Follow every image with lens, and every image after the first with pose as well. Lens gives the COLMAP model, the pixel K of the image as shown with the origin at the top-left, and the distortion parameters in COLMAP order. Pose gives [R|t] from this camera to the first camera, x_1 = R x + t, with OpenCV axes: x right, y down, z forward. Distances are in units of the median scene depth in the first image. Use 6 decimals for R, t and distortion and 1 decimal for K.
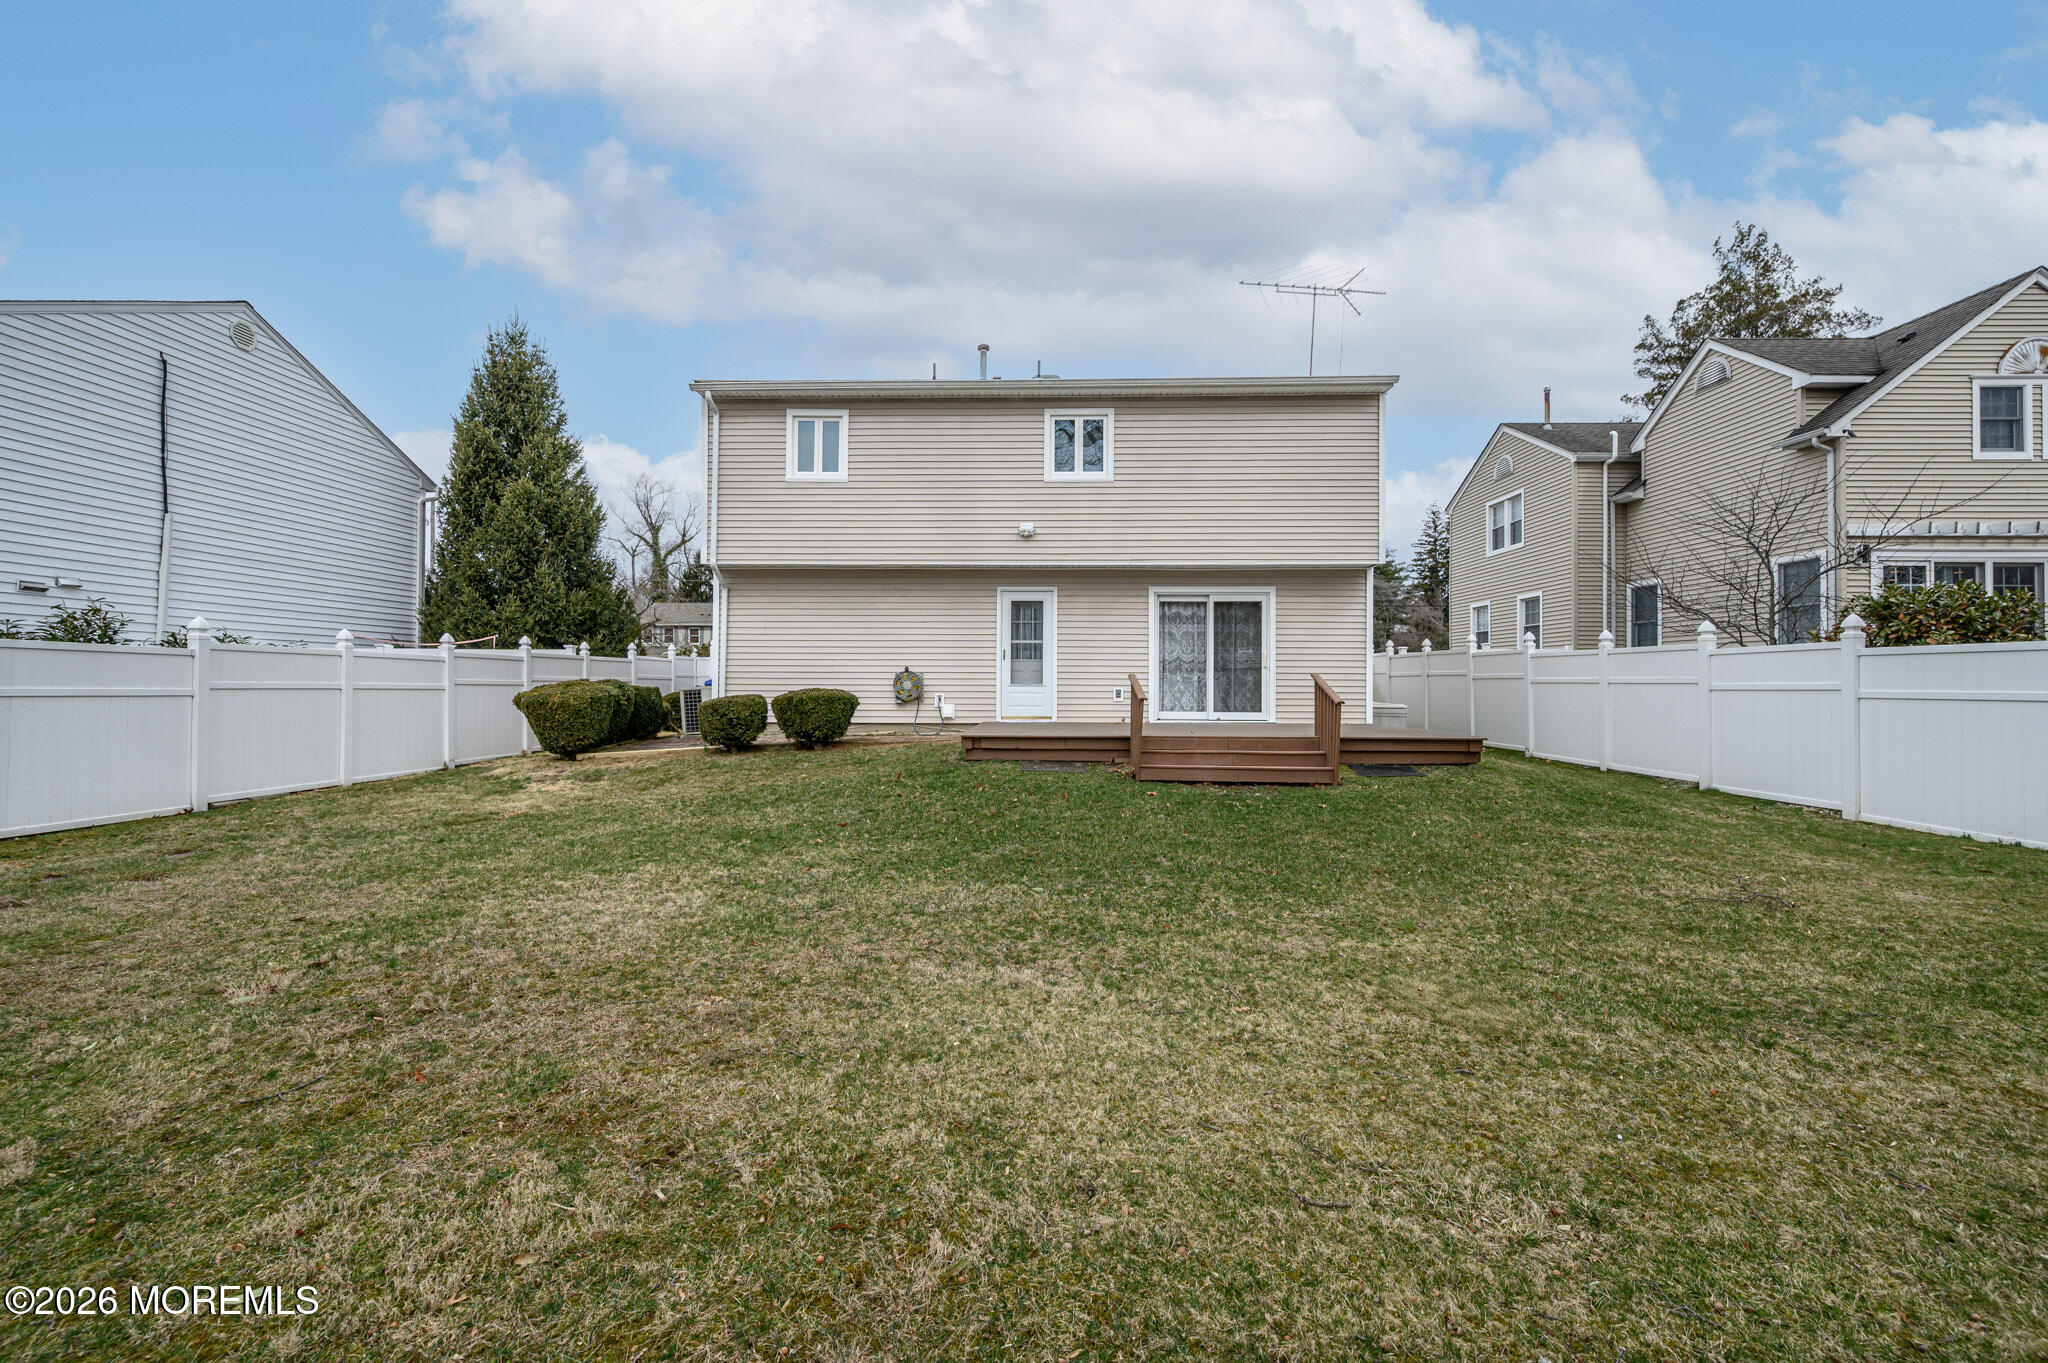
lens RADIAL K [[807.7, 0, 1025.3], [0, 807.7, 681.6], [0, 0, 1]] dist [0.001188, -0.000093]
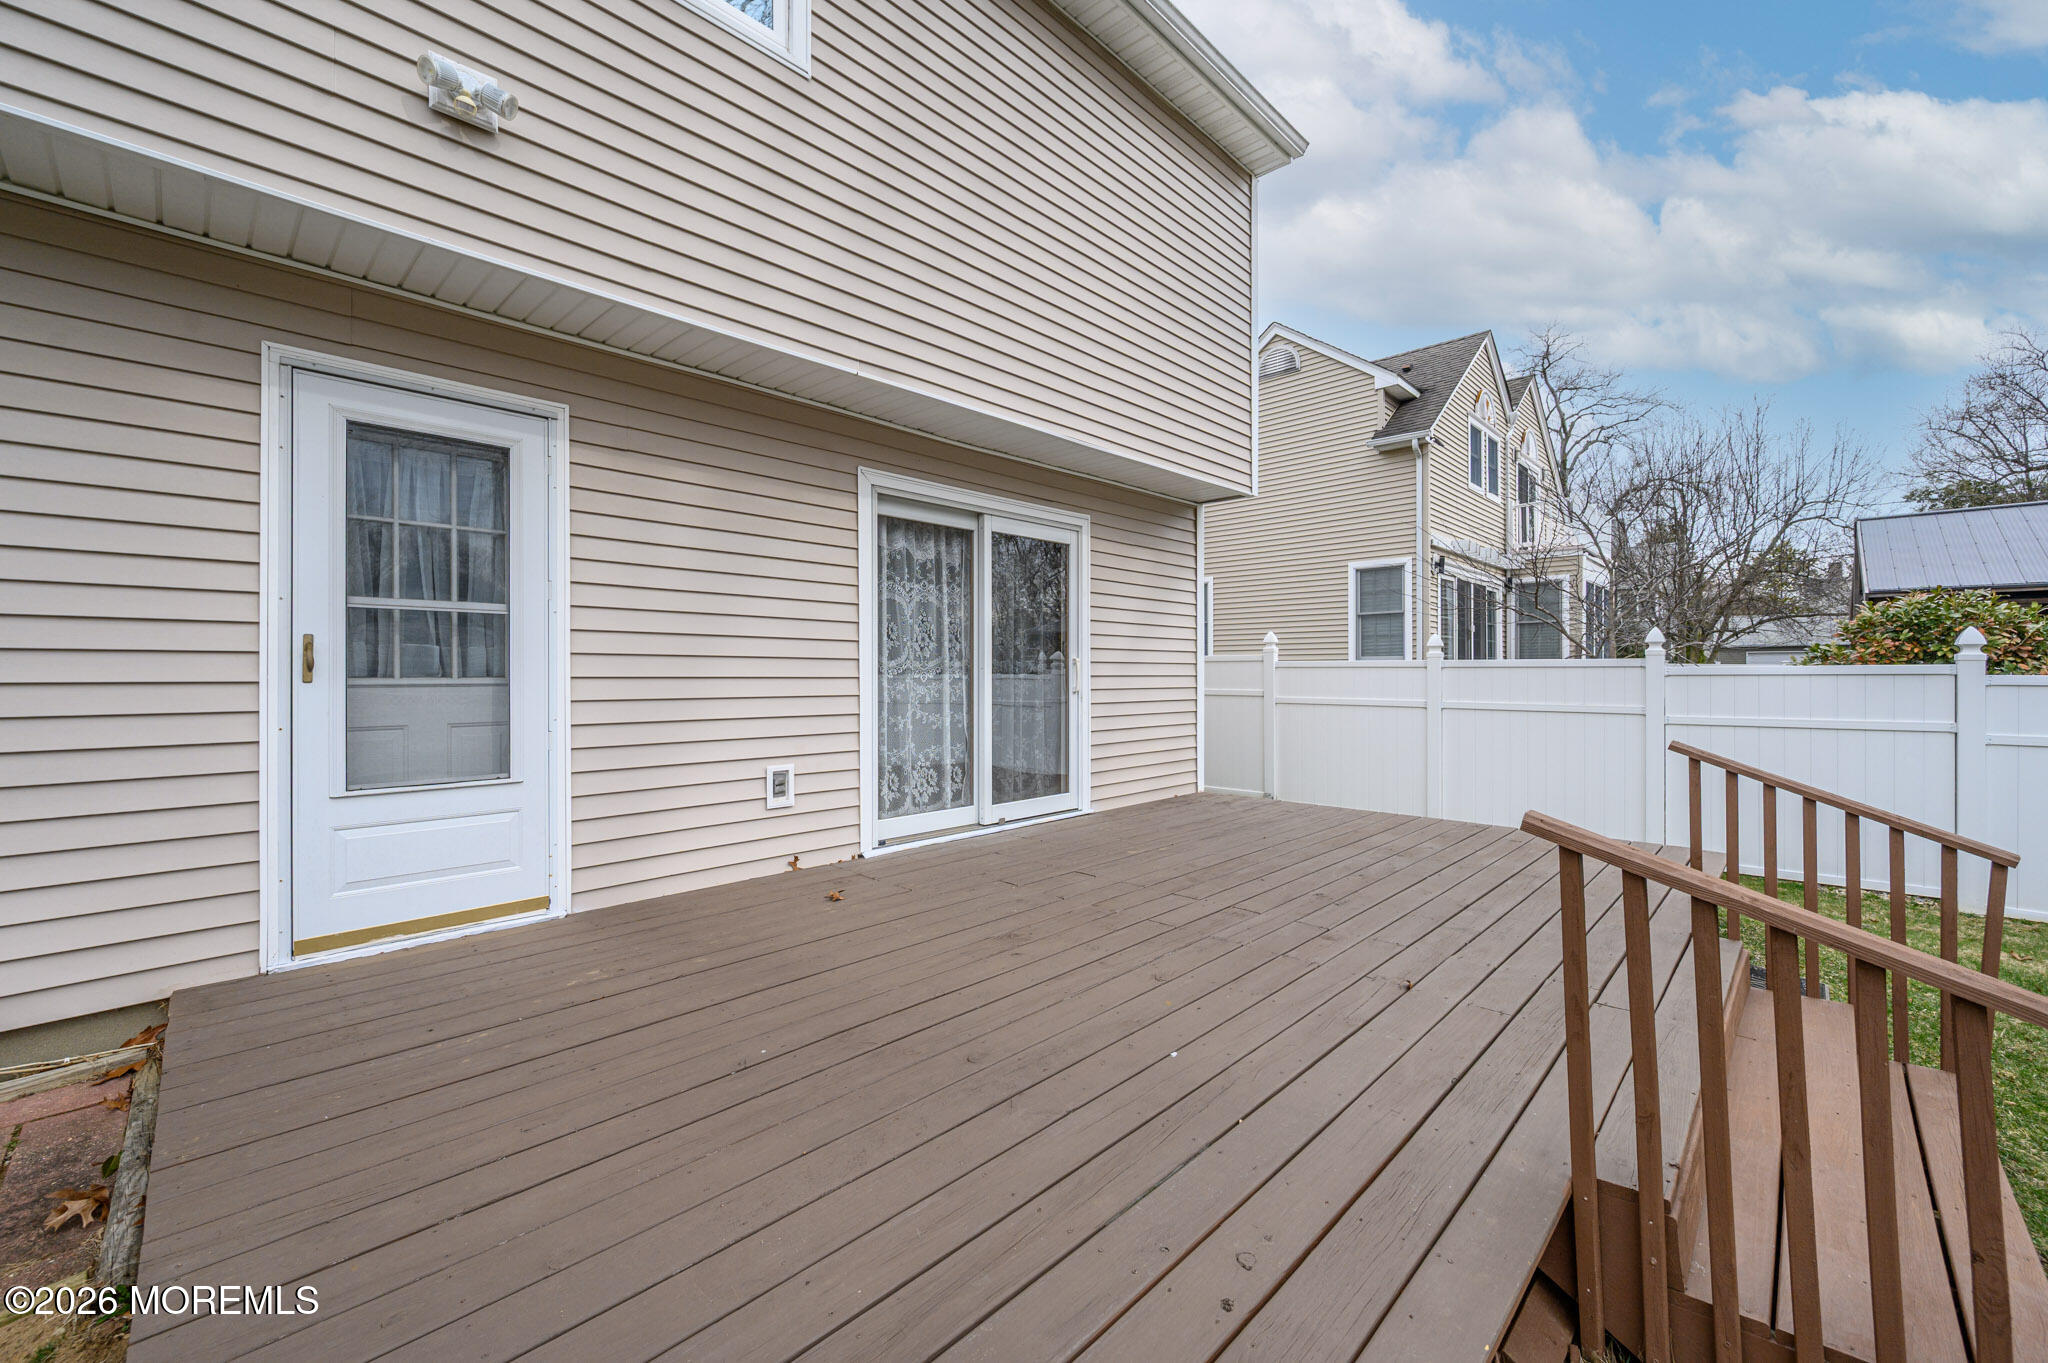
lens RADIAL K [[807.7, 0, 1014.4], [0, 807.7, 677.1], [0, 0, 1]] dist [0.001188, -0.000093]
pose [[0.692741, -0.007533, 0.721147, -0.050744], [0.001496, 0.999958, 0.009008, -0.029821], [-0.721185, -0.005161, 0.692723, 0.708113]]
